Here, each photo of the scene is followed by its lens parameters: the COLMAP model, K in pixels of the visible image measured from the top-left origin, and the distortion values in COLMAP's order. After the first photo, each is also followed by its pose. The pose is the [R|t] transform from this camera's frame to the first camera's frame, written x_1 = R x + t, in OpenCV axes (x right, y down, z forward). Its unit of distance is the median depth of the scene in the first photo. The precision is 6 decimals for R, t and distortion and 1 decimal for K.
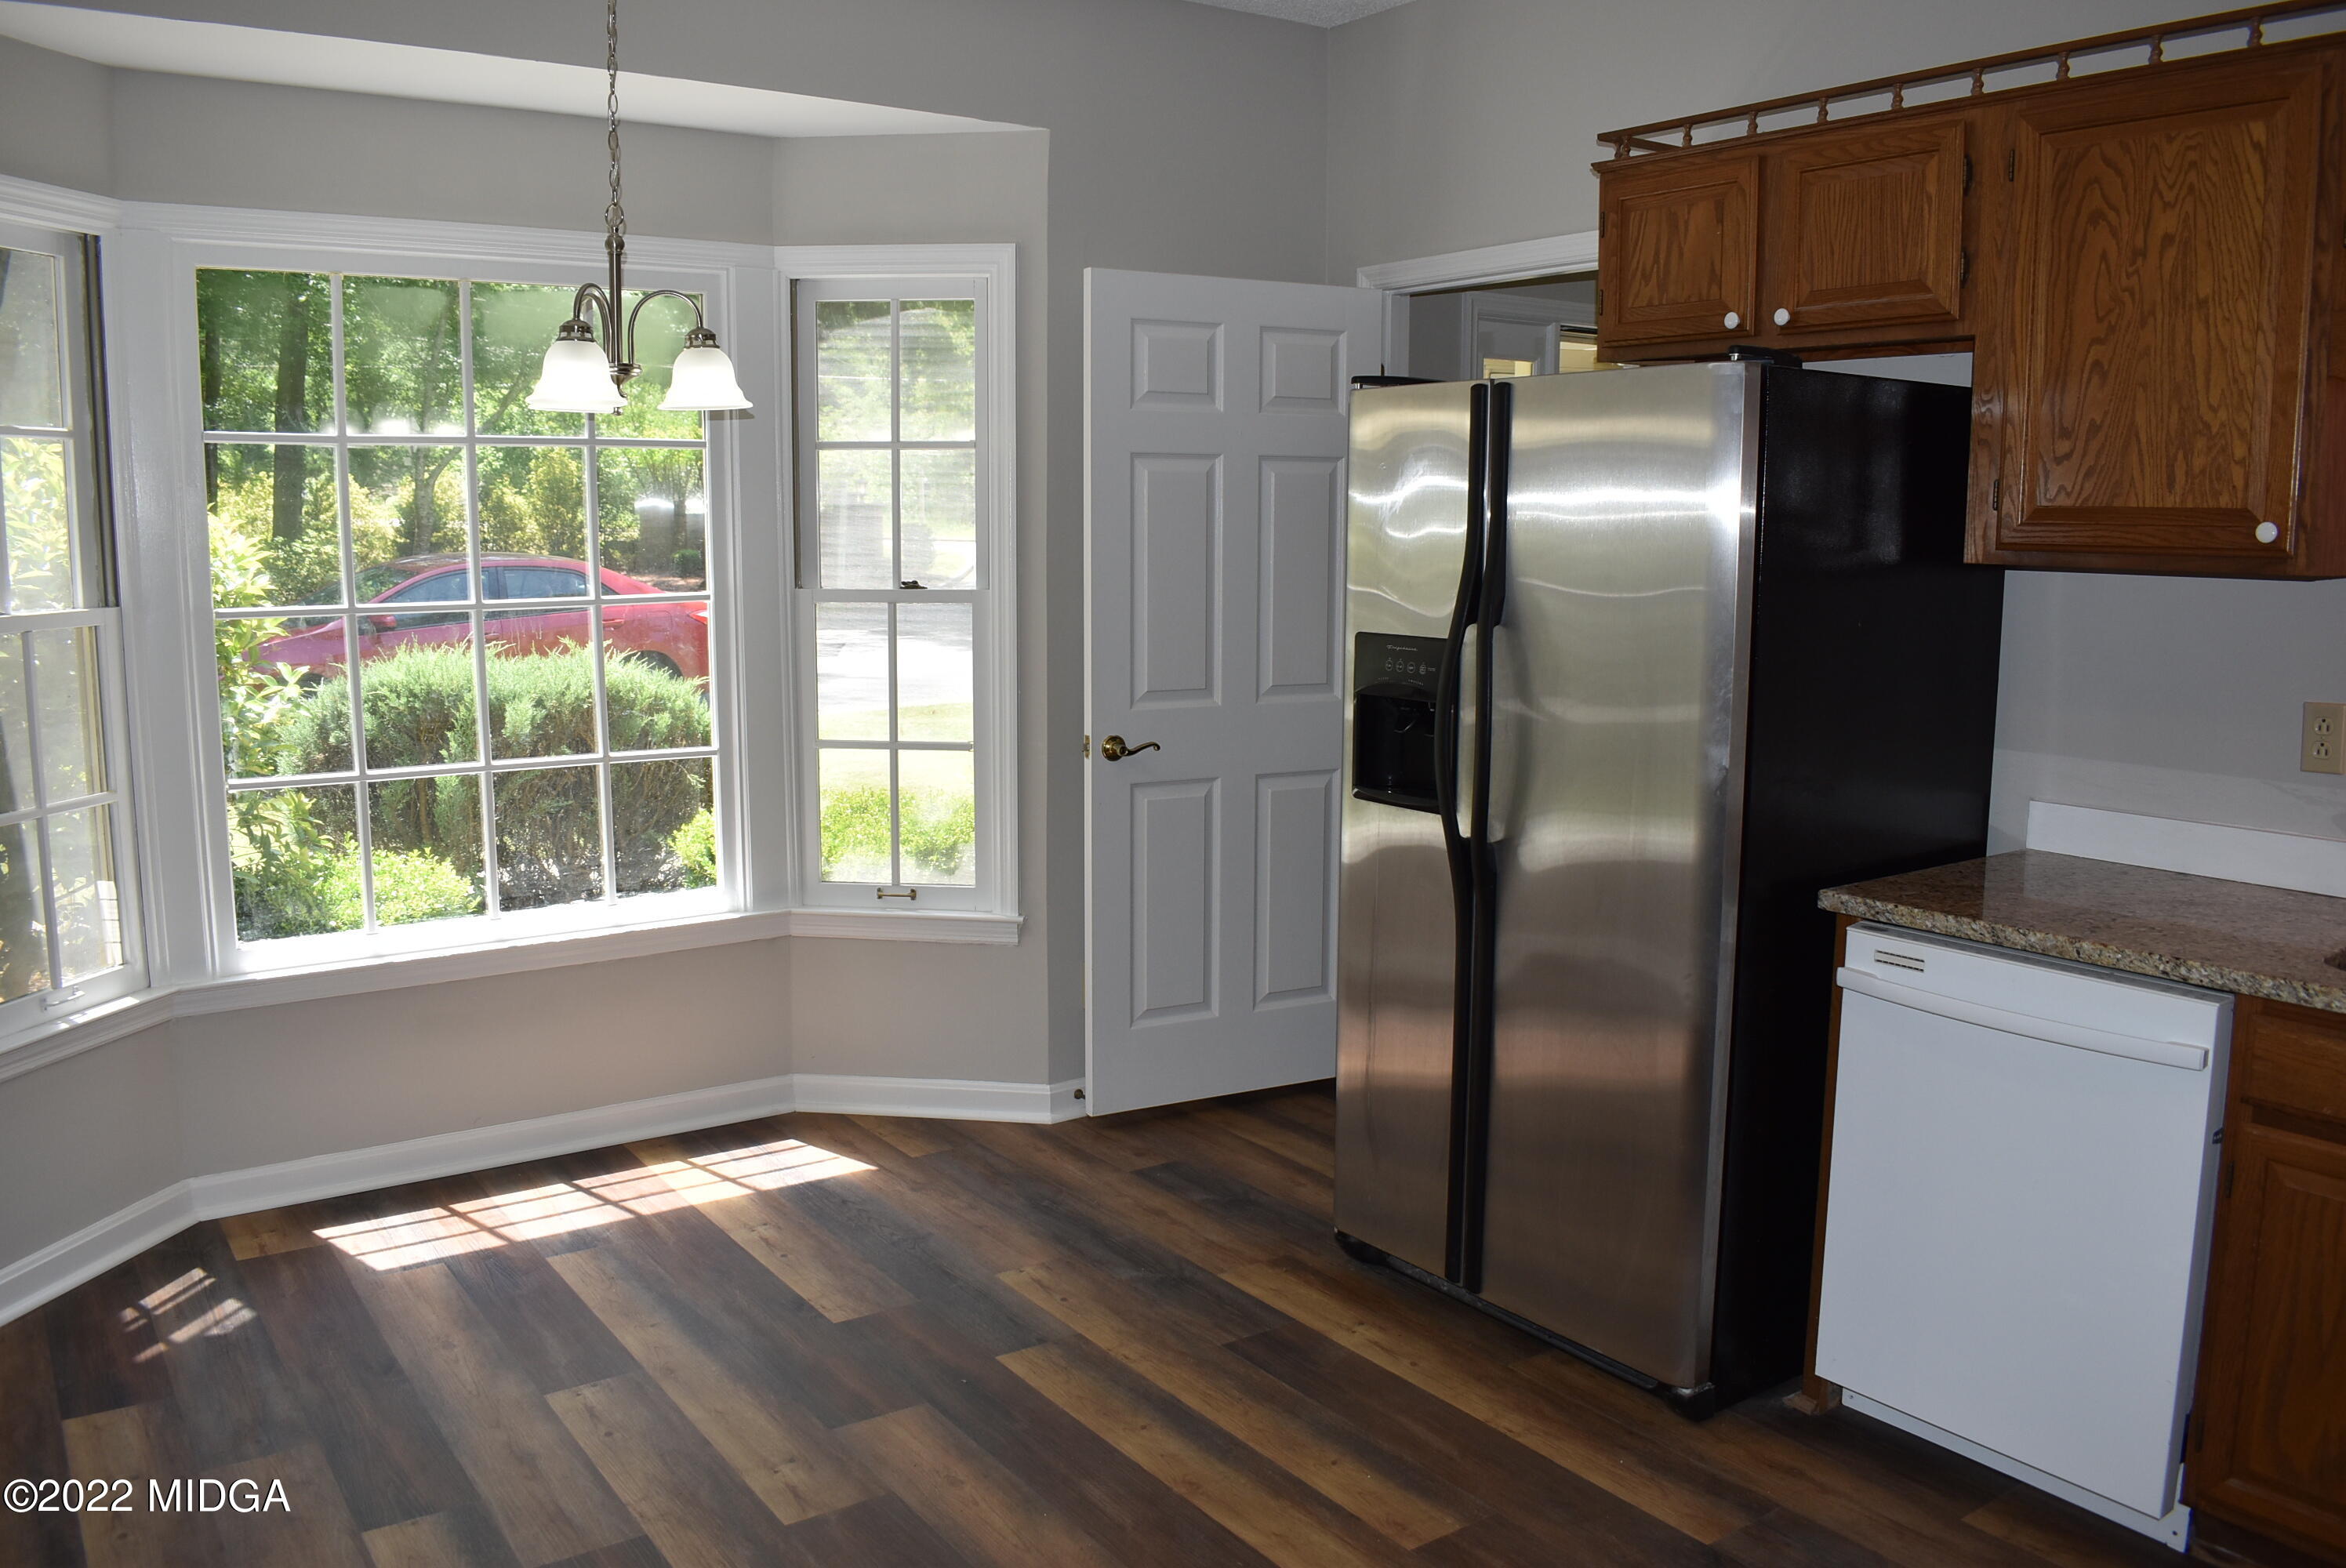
lens RADIAL K [[1850.7, 0, 1178.9], [0, 1850.7, 795.4], [0, 0, 1]] dist [-0.104356, 0.019291]
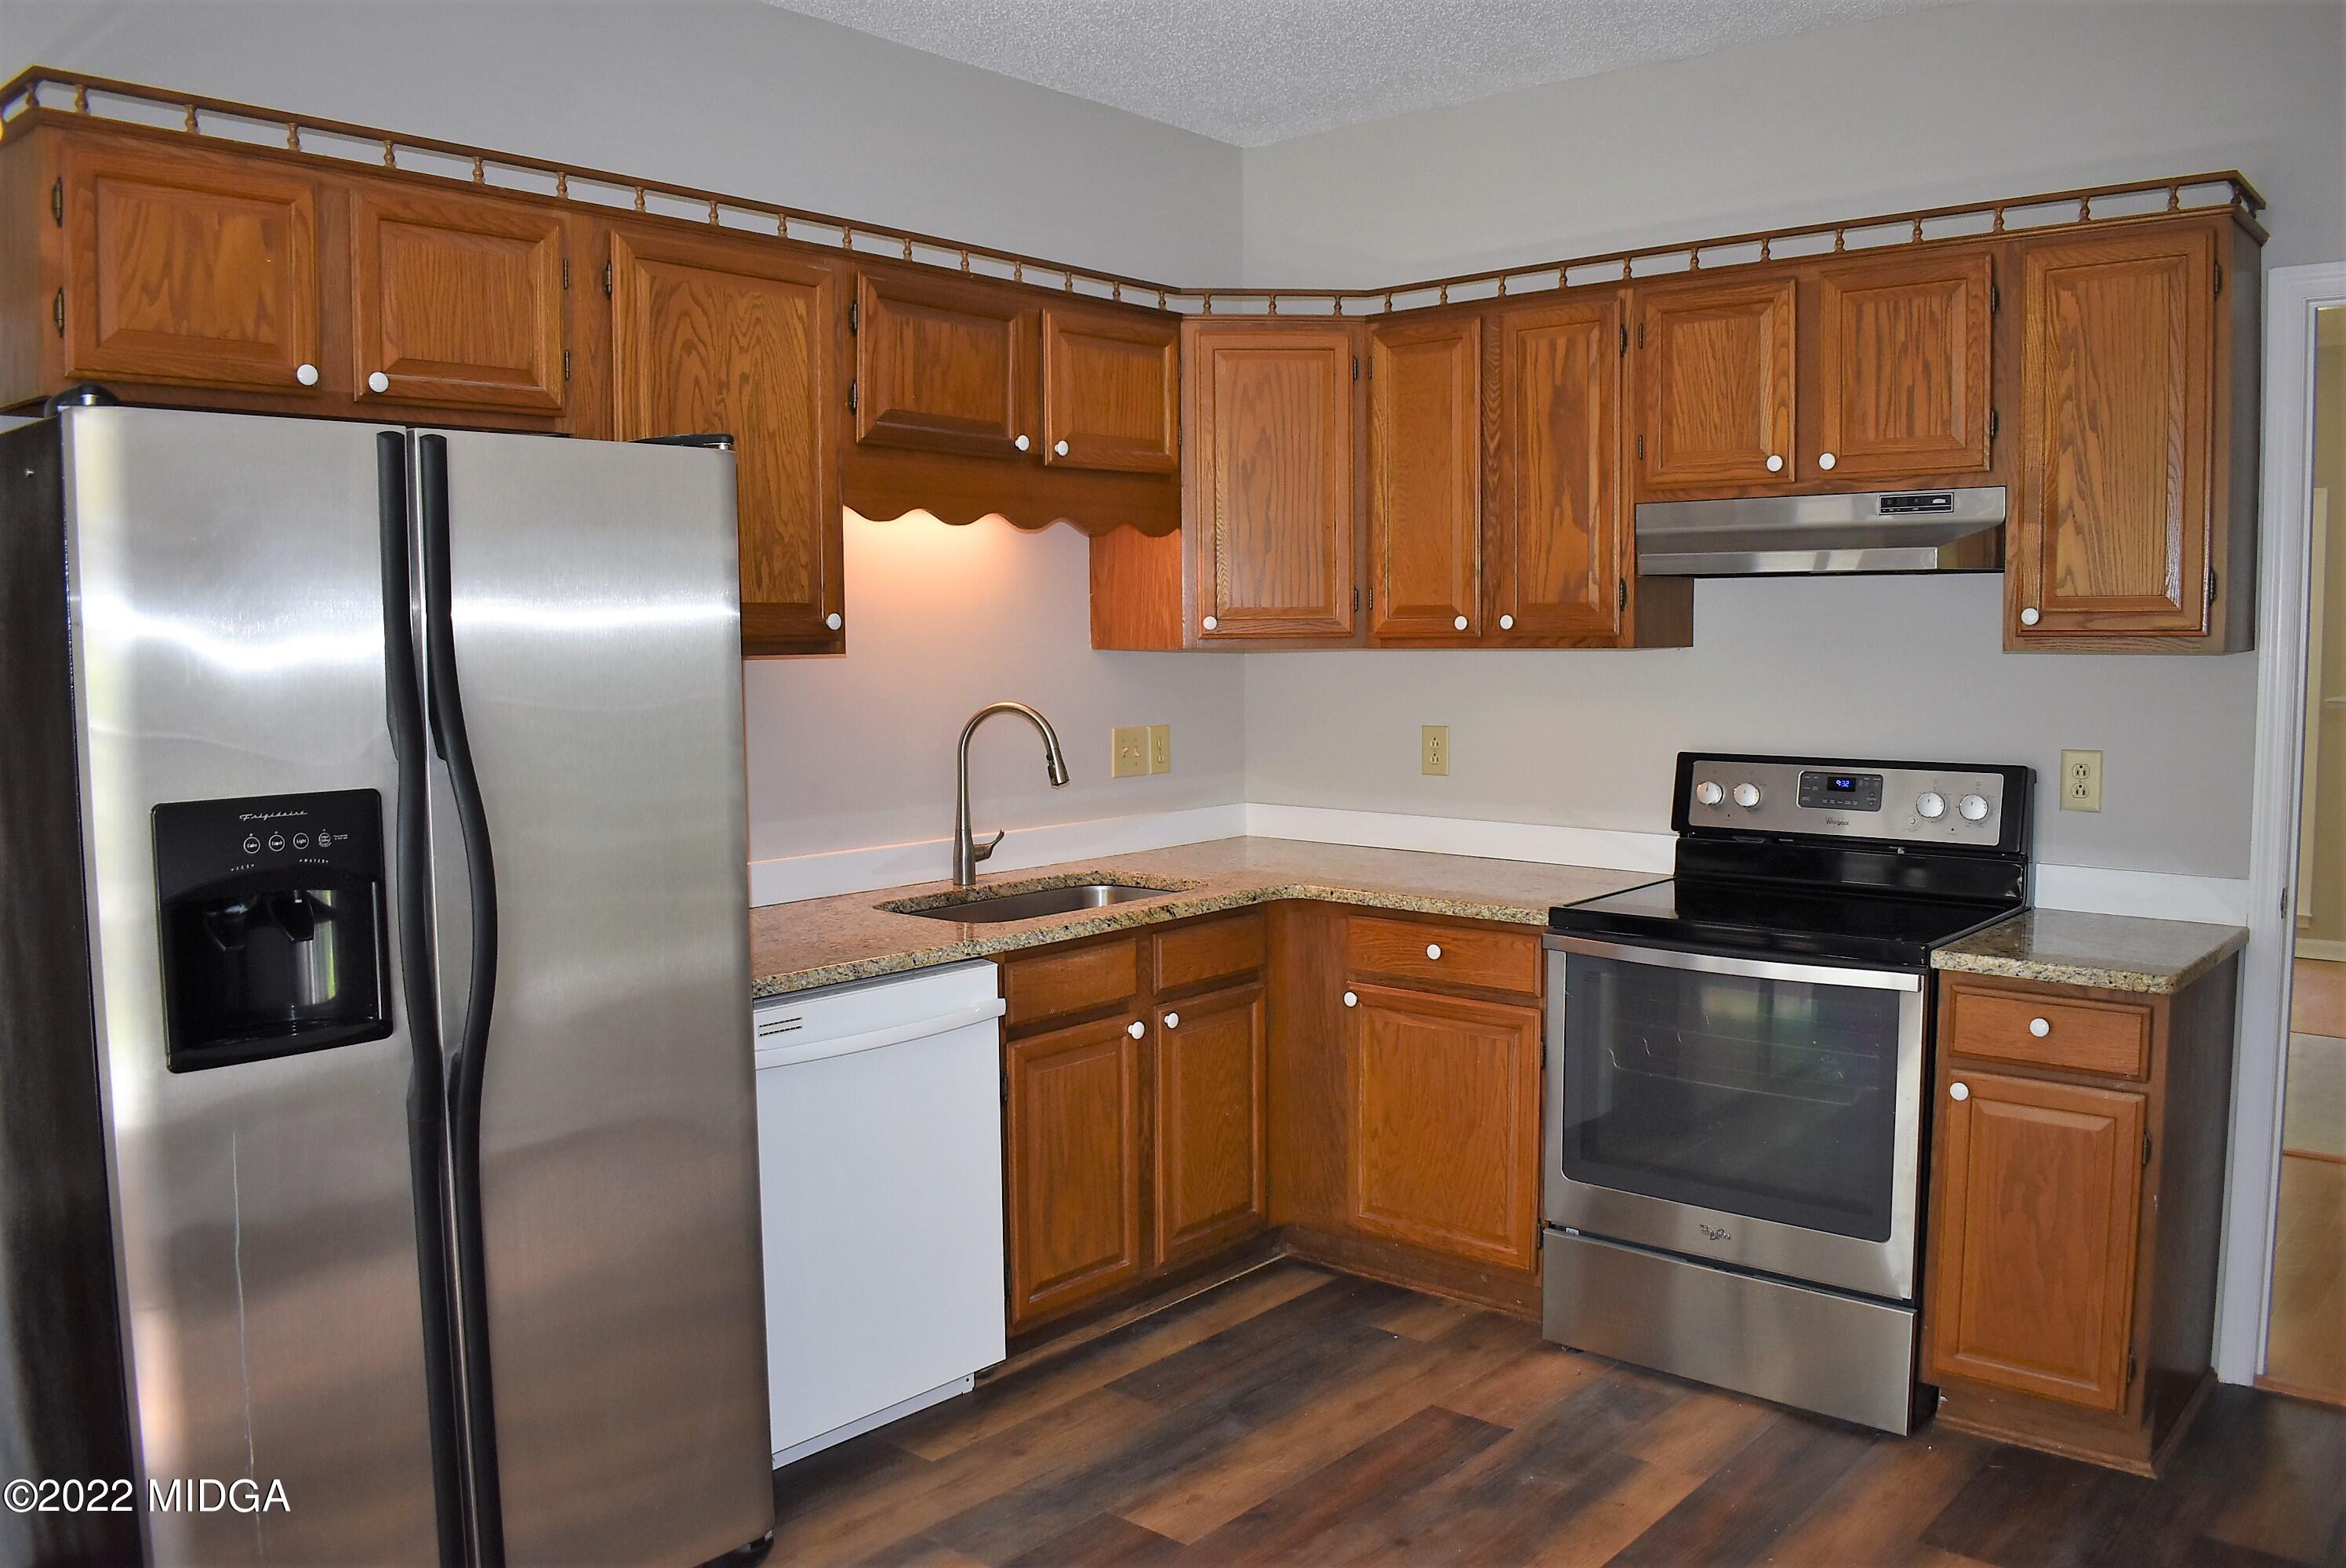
lens RADIAL K [[1850.7, 0, 1177.9], [0, 1850.7, 772.5], [0, 0, 1]] dist [-0.104356, 0.019291]
pose [[-0.235972, -0.080661, 0.968406, -0.688015], [0.142027, 0.982985, 0.116483, -0.147852], [-0.961325, 0.165026, -0.220501, 0.987834]]
